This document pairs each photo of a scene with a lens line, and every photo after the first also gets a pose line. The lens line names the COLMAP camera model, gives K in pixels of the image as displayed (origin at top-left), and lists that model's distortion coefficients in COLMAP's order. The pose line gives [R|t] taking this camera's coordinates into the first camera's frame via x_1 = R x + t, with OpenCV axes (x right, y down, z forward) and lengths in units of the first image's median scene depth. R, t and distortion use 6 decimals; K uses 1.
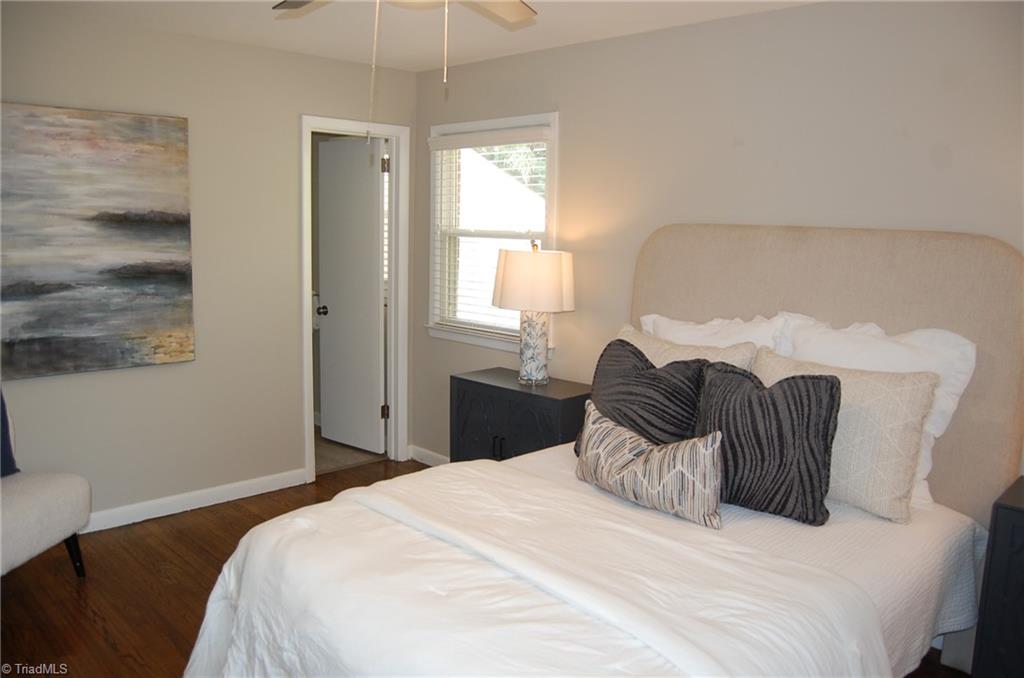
lens RADIAL K [[802.2, 0, 515.8], [0, 802.2, 343.0], [0, 0, 1]] dist [-0.098012, 0.039373]
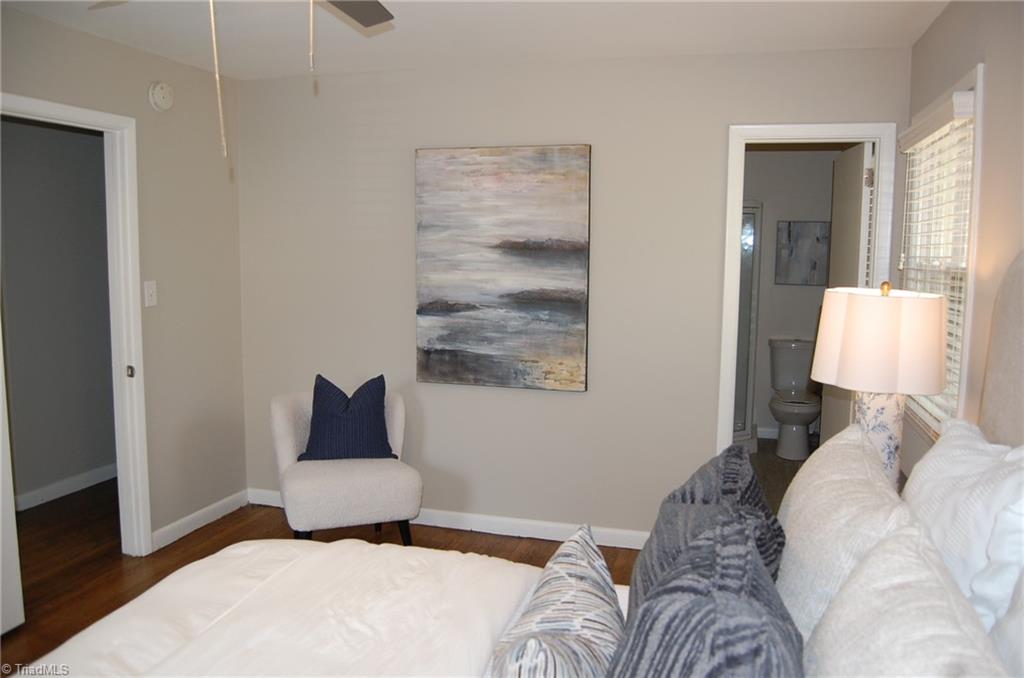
lens RADIAL K [[802.2, 0, 515.8], [0, 802.2, 343.0], [0, 0, 1]] dist [-0.098012, 0.039373]
pose [[0.488596, 0.086790, -0.868183, 0.444119], [-0.128374, 0.991362, 0.026858, -0.058585], [0.863015, 0.098329, 0.495517, 0.477077]]
